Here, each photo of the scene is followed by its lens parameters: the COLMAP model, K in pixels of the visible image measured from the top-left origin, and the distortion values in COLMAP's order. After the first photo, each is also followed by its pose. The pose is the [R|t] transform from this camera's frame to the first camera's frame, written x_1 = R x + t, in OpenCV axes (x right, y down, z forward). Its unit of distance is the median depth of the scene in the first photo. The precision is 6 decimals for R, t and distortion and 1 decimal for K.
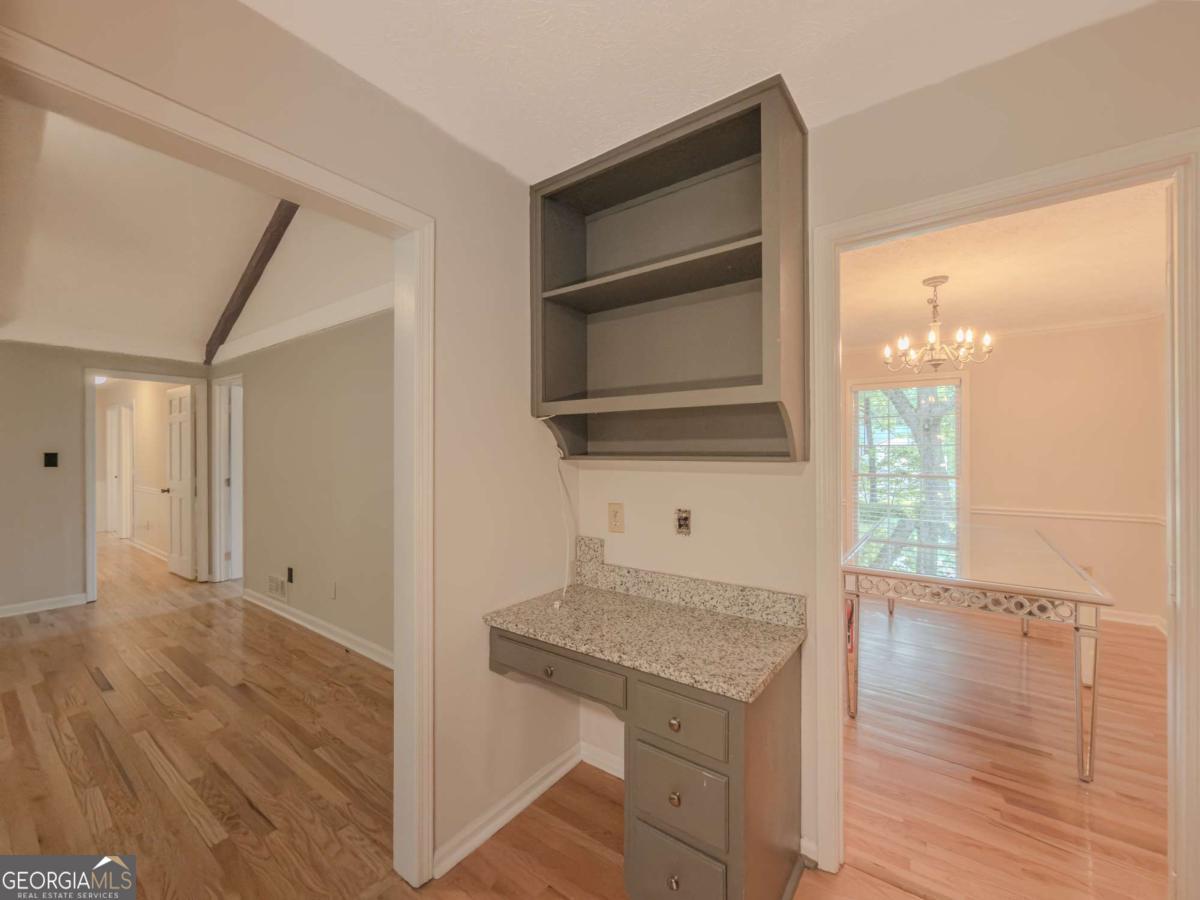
lens RADIAL K [[483.8, 0, 600.3], [0, 483.8, 451.5], [0, 0, 1]] dist [-0.002134, -0.000365]
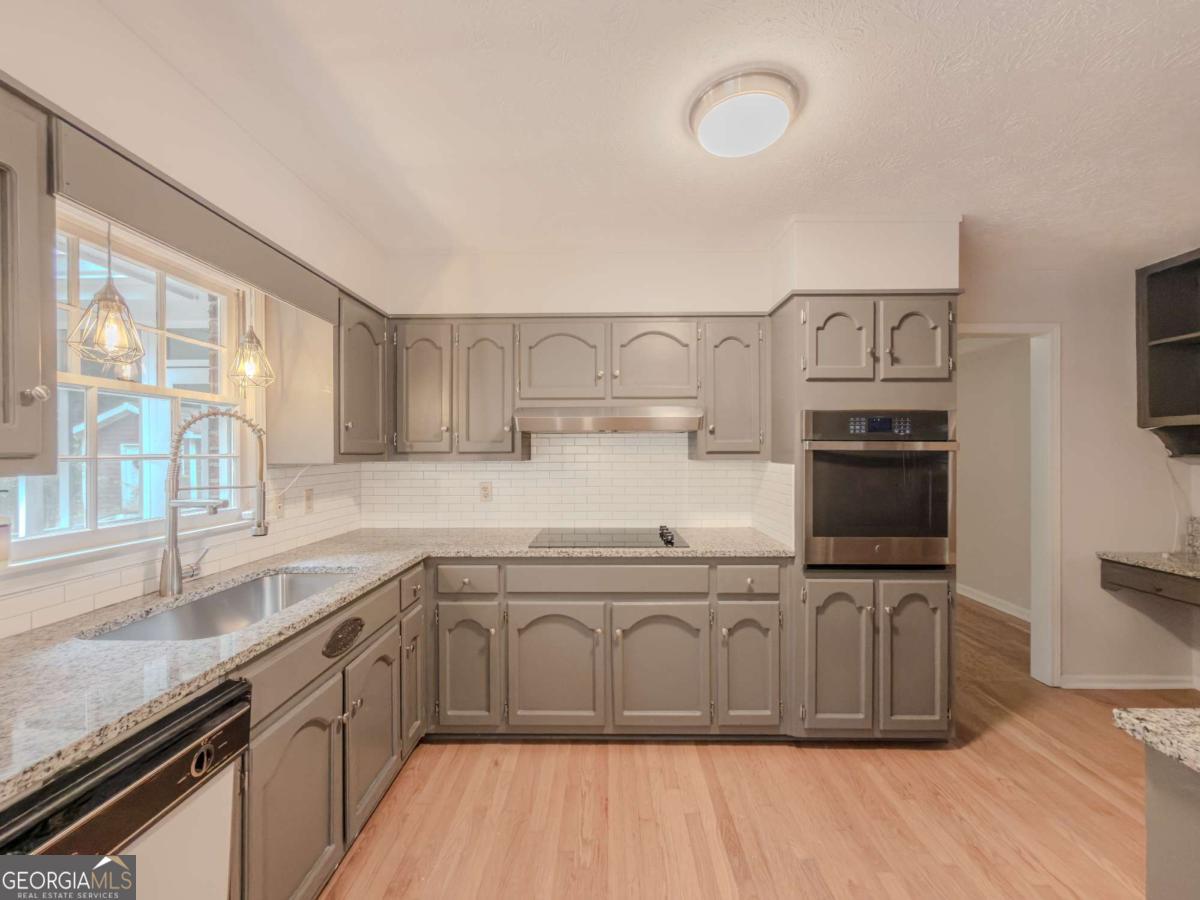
lens RADIAL K [[483.8, 0, 600.3], [0, 483.8, 451.5], [0, 0, 1]] dist [-0.002134, -0.000365]
pose [[0.578436, -0.003034, -0.815722, 0.106375], [0.002564, 0.999995, -0.001902, -0.001535], [0.815724, -0.000992, 0.578441, -1.169933]]
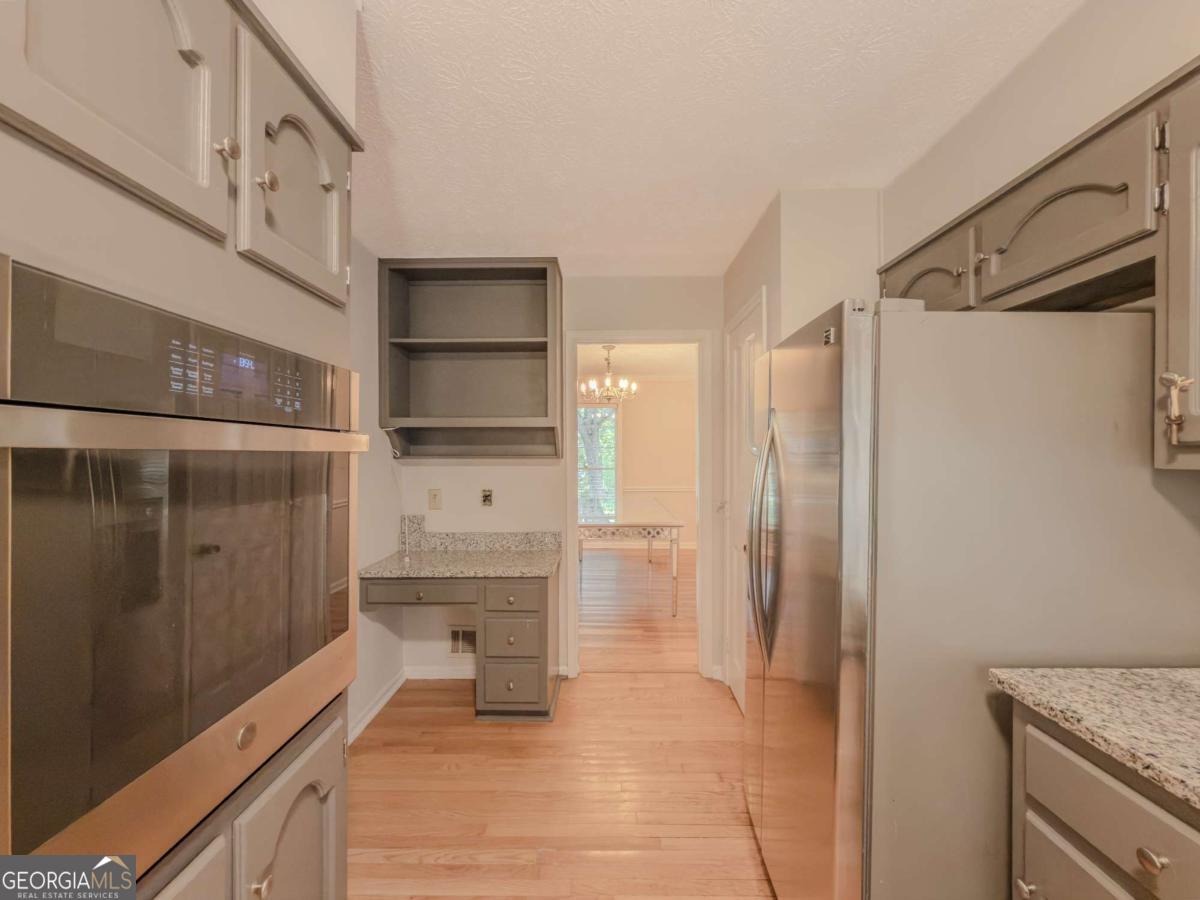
lens RADIAL K [[483.8, 0, 600.3], [0, 483.8, 451.5], [0, 0, 1]] dist [-0.002134, -0.000365]
pose [[0.811541, -0.000789, 0.584295, -0.433650], [0.000699, 1.000000, 0.000379, -0.004198], [-0.584295, 0.000100, 0.811541, -0.469651]]
